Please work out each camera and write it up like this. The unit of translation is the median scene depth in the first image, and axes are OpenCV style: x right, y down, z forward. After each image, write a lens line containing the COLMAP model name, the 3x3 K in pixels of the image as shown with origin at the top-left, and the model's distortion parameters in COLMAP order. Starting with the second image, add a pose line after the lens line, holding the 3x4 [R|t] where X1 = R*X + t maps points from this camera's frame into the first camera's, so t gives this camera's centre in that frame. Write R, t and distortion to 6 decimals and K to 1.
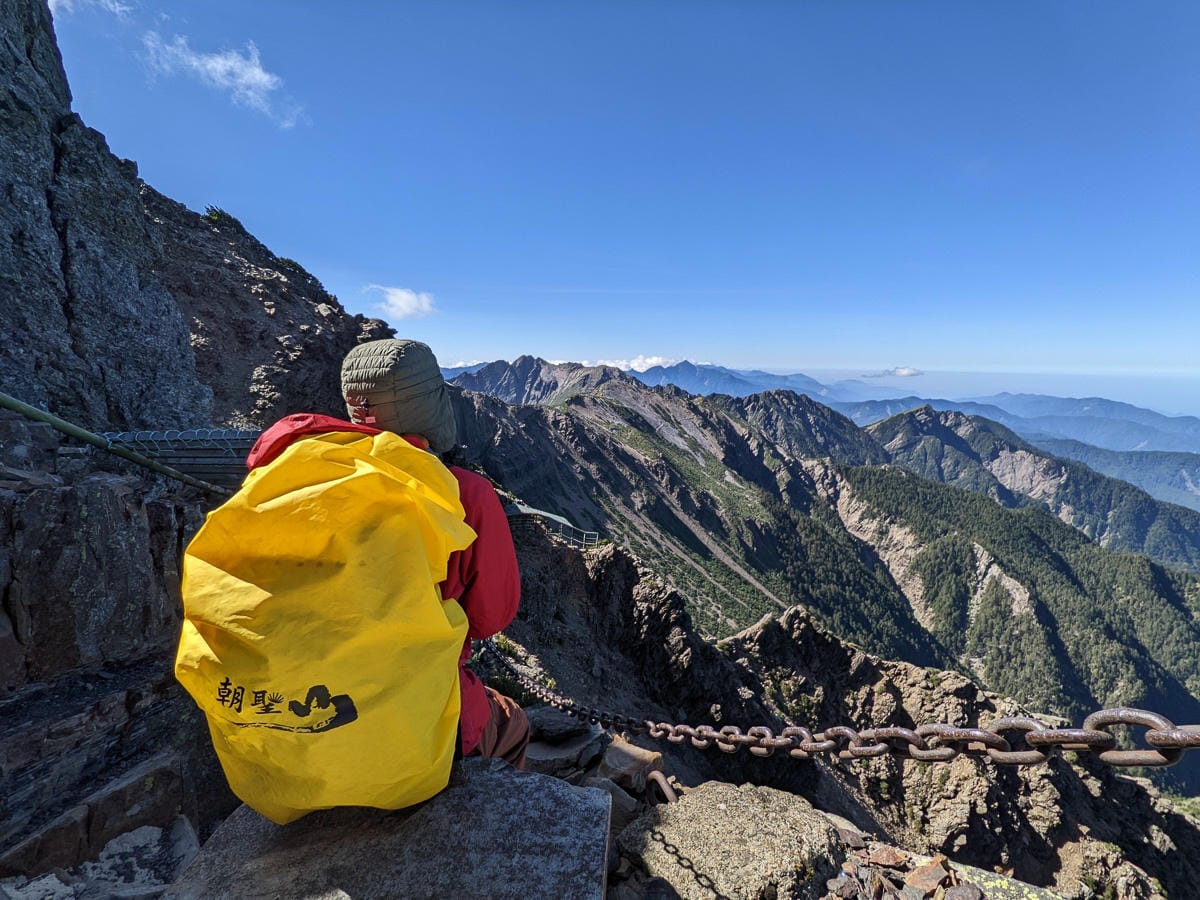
lens RADIAL K [[566.5, 0, 607.9], [0, 566.5, 452.9], [0, 0, 1]] dist [0.000278, -0.000940]
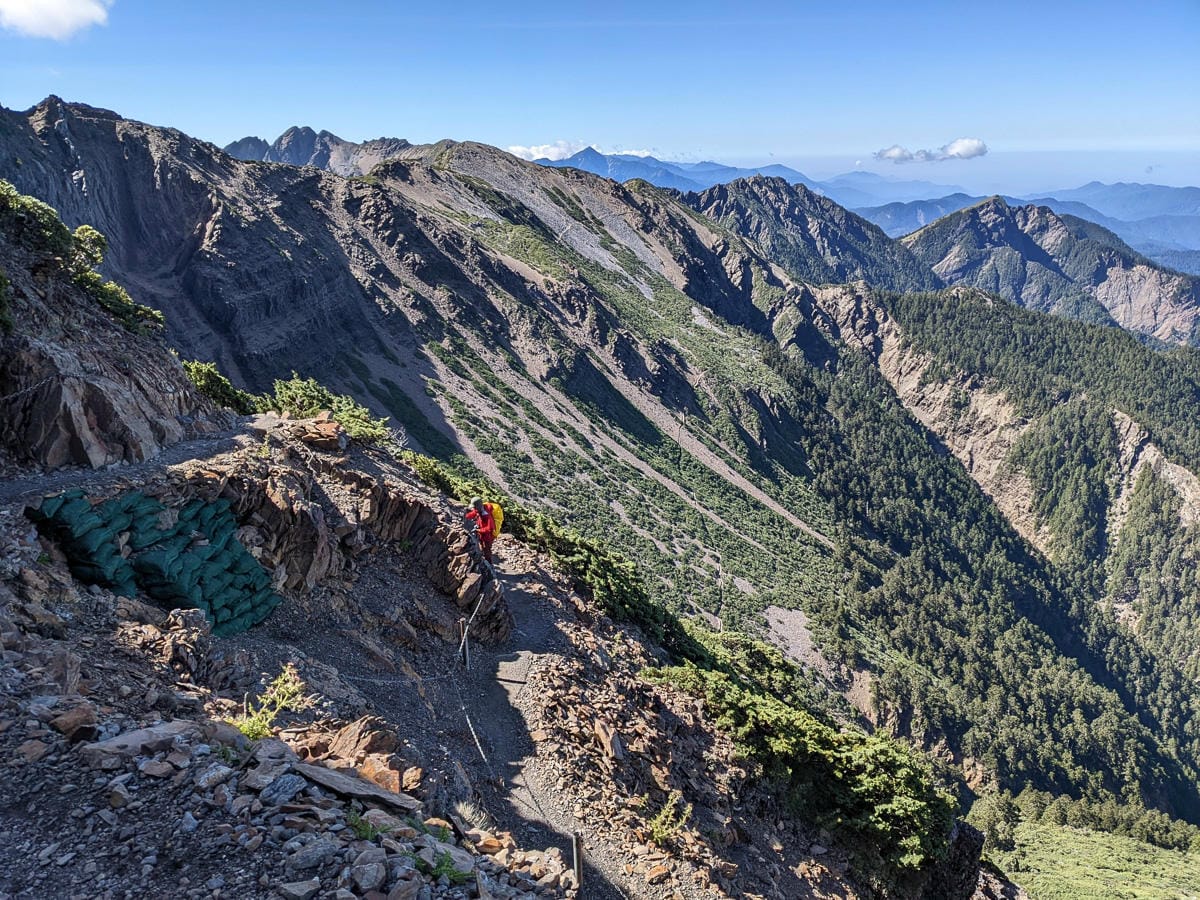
lens RADIAL K [[952.8, 0, 590.0], [0, 952.8, 449.8], [0, 0, 1]] dist [0.040580, -0.050397]
pose [[0.990414, -0.072877, 0.117341, -0.004847], [0.055015, 0.987328, 0.148849, 0.035148], [-0.126702, -0.140967, 0.981873, 0.150514]]
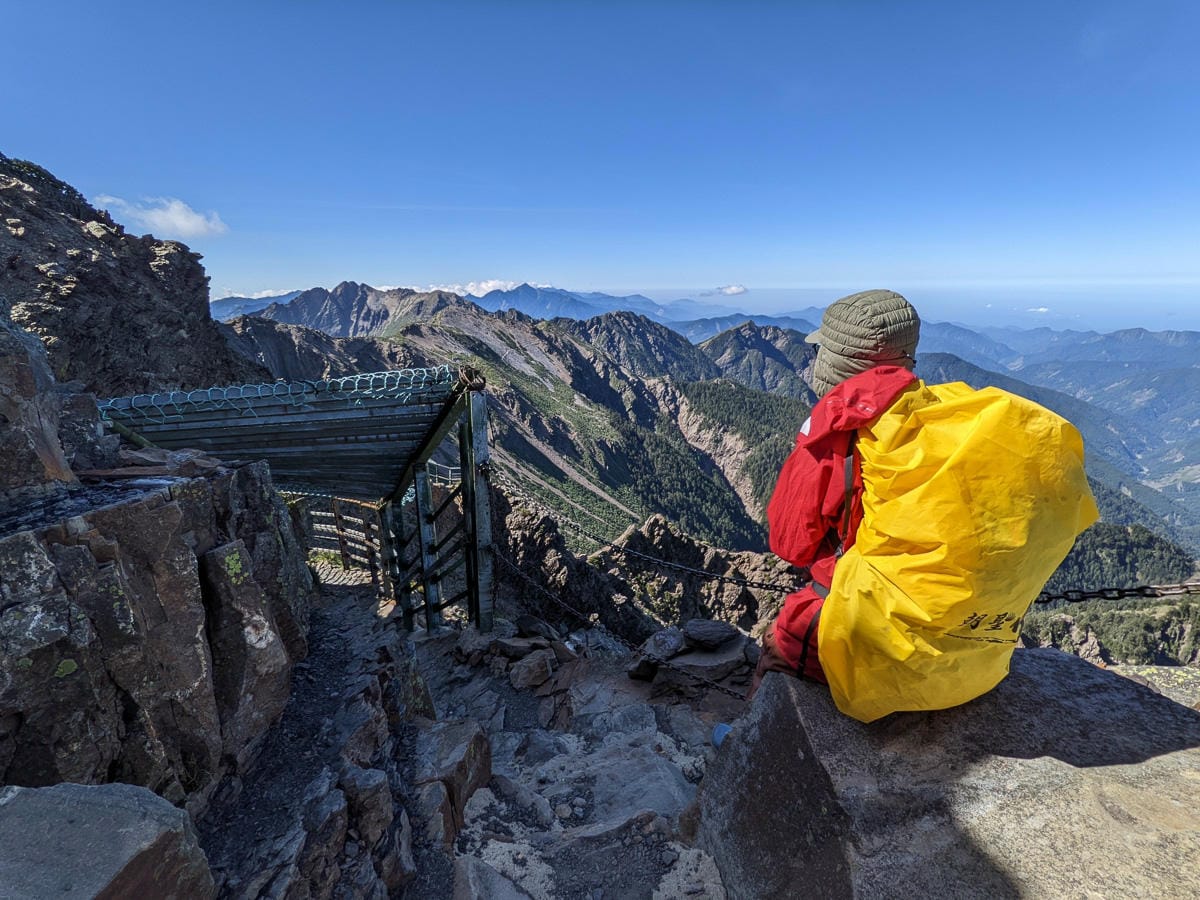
lens RADIAL K [[566.5, 0, 607.9], [0, 566.5, 452.0], [0, 0, 1]] dist [0.000278, -0.000940]
pose [[0.962585, -0.095887, 0.253448, -0.002164], [0.062944, 0.988837, 0.135050, -0.000158], [-0.263568, -0.114045, 0.957876, 0.000063]]
